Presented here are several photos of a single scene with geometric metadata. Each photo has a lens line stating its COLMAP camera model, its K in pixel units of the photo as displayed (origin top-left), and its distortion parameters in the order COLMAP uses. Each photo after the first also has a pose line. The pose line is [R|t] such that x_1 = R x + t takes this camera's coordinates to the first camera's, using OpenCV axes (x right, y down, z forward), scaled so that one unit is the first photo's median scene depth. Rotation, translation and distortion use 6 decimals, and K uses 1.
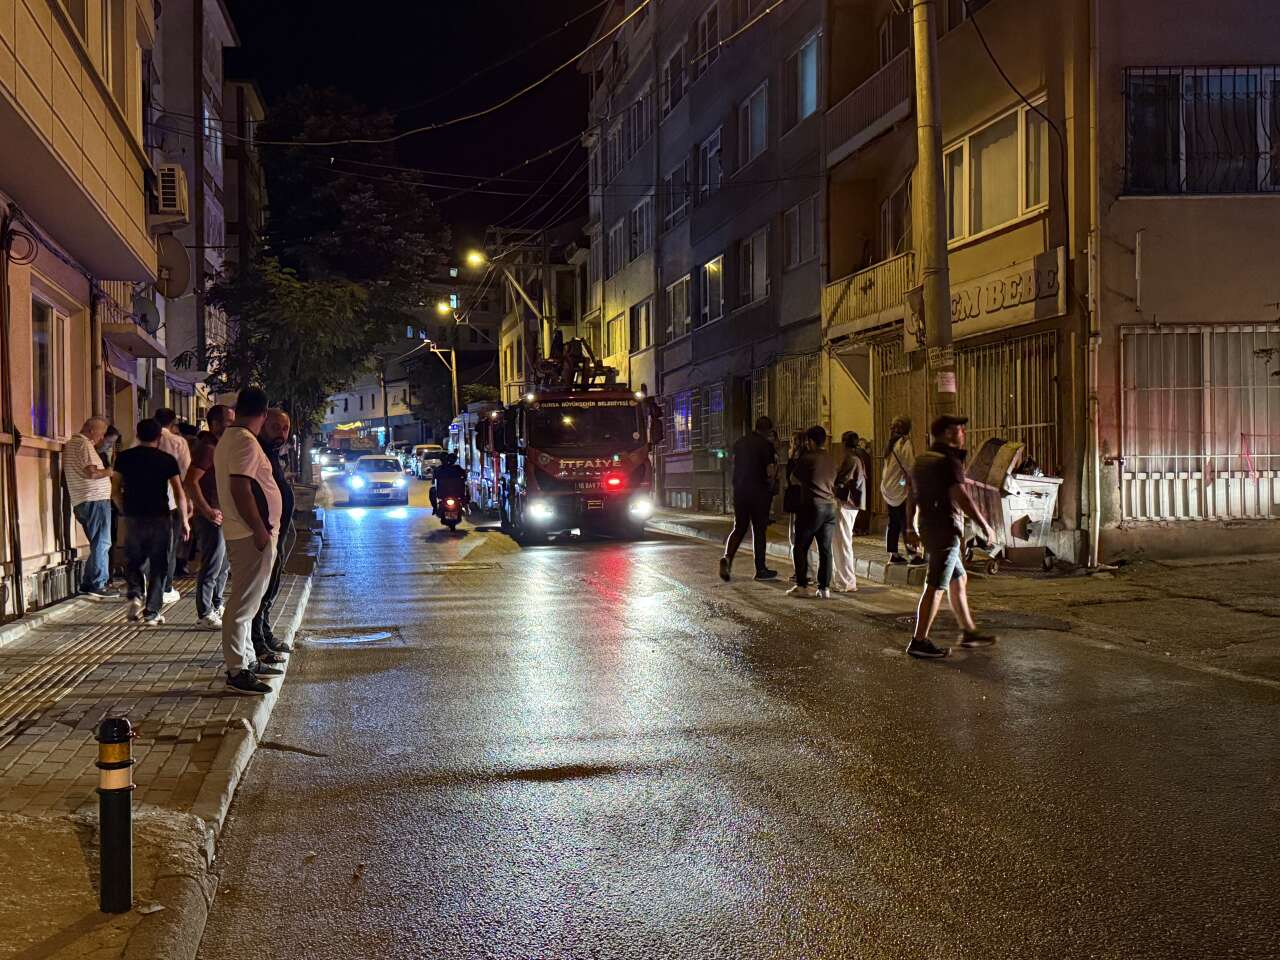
lens RADIAL K [[1307.4, 0, 640.0], [0, 1307.4, 480.0], [0, 0, 1]] dist [0.077342, 0.000789]
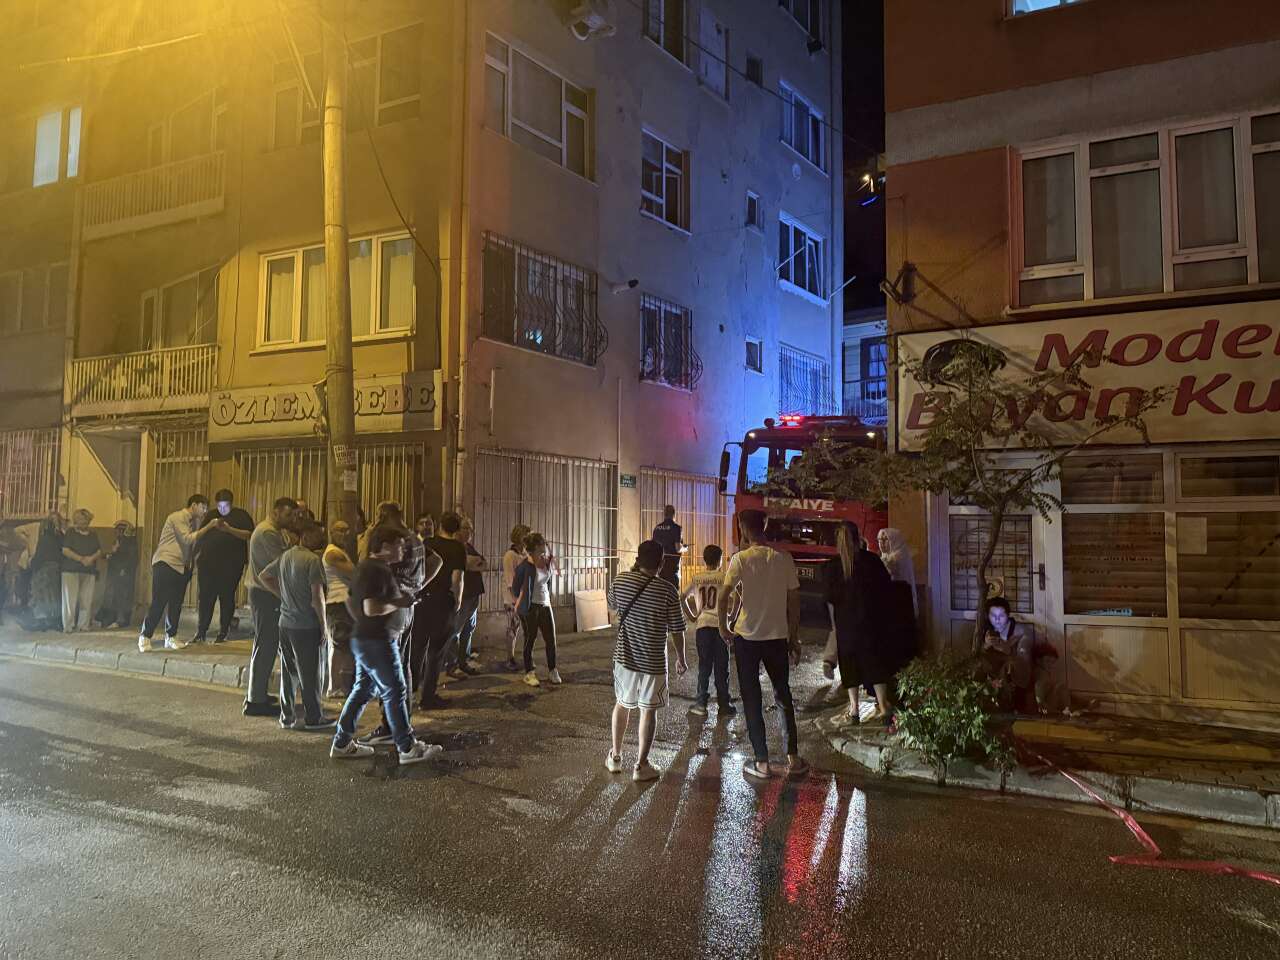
lens RADIAL K [[892.8, 0, 641.4], [0, 892.8, 494.6], [0, 0, 1]] dist [0.108564, -0.180270]
pose [[0.612744, 0.072641, 0.786936, -0.161509], [-0.024243, 0.997026, -0.073157, -0.018020], [-0.789909, 0.025749, 0.612683, 0.380067]]
